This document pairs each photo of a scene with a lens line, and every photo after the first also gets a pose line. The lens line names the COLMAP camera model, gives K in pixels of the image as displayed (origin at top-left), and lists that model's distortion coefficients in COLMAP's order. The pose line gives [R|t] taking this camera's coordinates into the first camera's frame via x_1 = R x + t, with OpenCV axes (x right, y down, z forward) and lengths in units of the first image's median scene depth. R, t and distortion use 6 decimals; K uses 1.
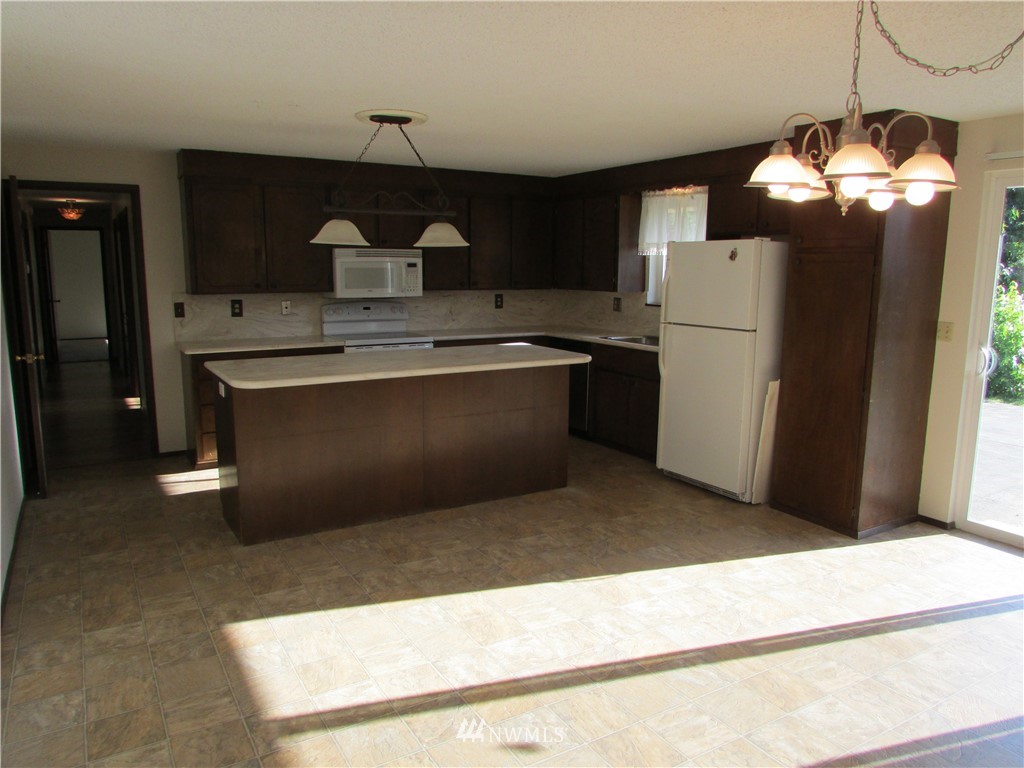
lens RADIAL K [[725.2, 0, 512.0], [0, 725.2, 384.0], [0, 0, 1]] dist [-0.014614, -0.001921]
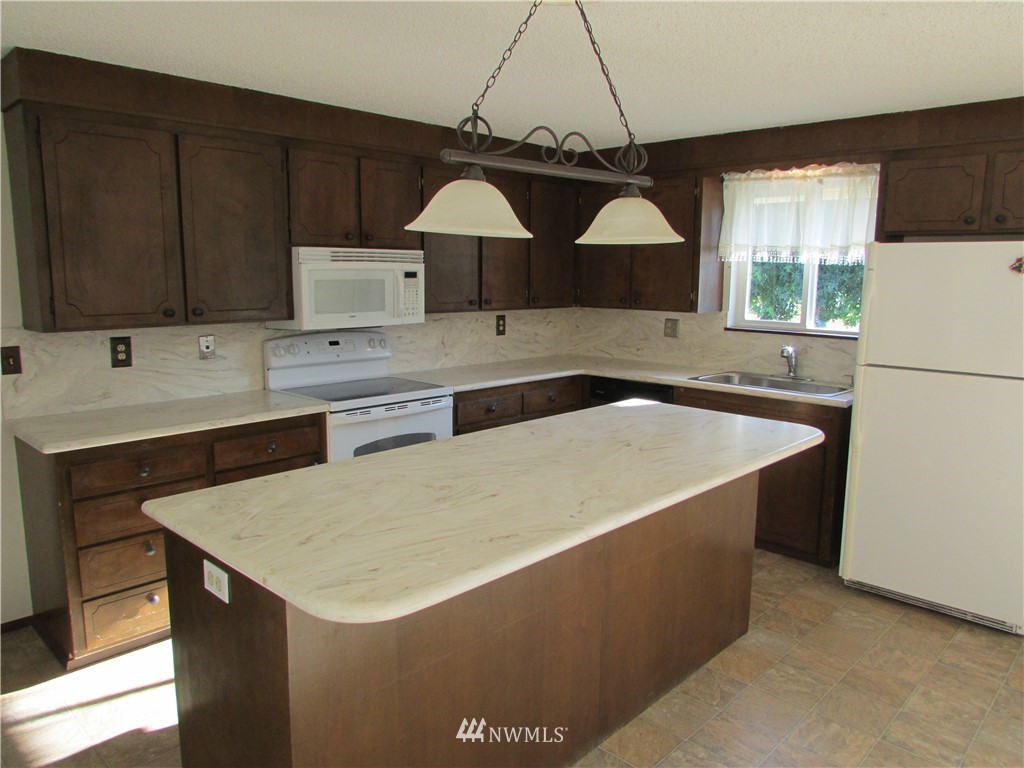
lens RADIAL K [[725.2, 0, 512.0], [0, 725.2, 384.0], [0, 0, 1]] dist [-0.014614, -0.001921]
pose [[0.965452, -0.037575, 0.257859, -0.233710], [0.039143, 0.999233, -0.000949, -0.067751], [-0.257626, 0.011009, 0.966182, 0.383034]]
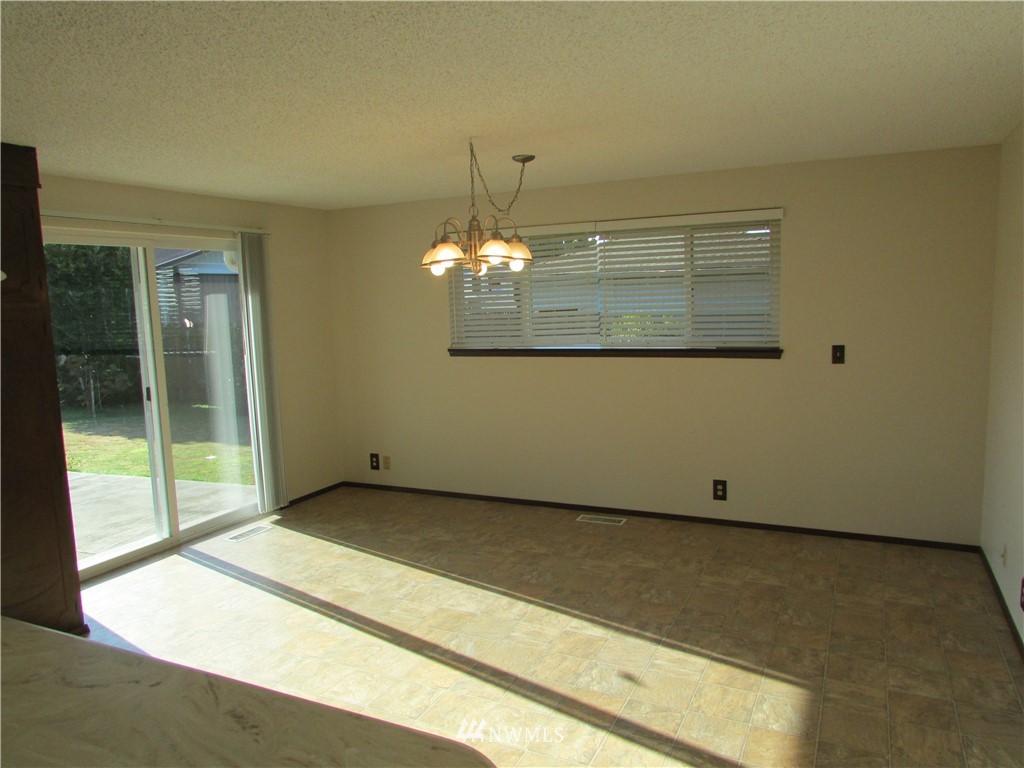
lens RADIAL K [[725.2, 0, 512.0], [0, 725.2, 384.0], [0, 0, 1]] dist [-0.014614, -0.001921]
pose [[-0.538399, -0.096617, 0.837133, -0.375045], [0.162042, 0.962996, 0.215360, -0.133205], [-0.826964, 0.251601, -0.502820, 0.697128]]
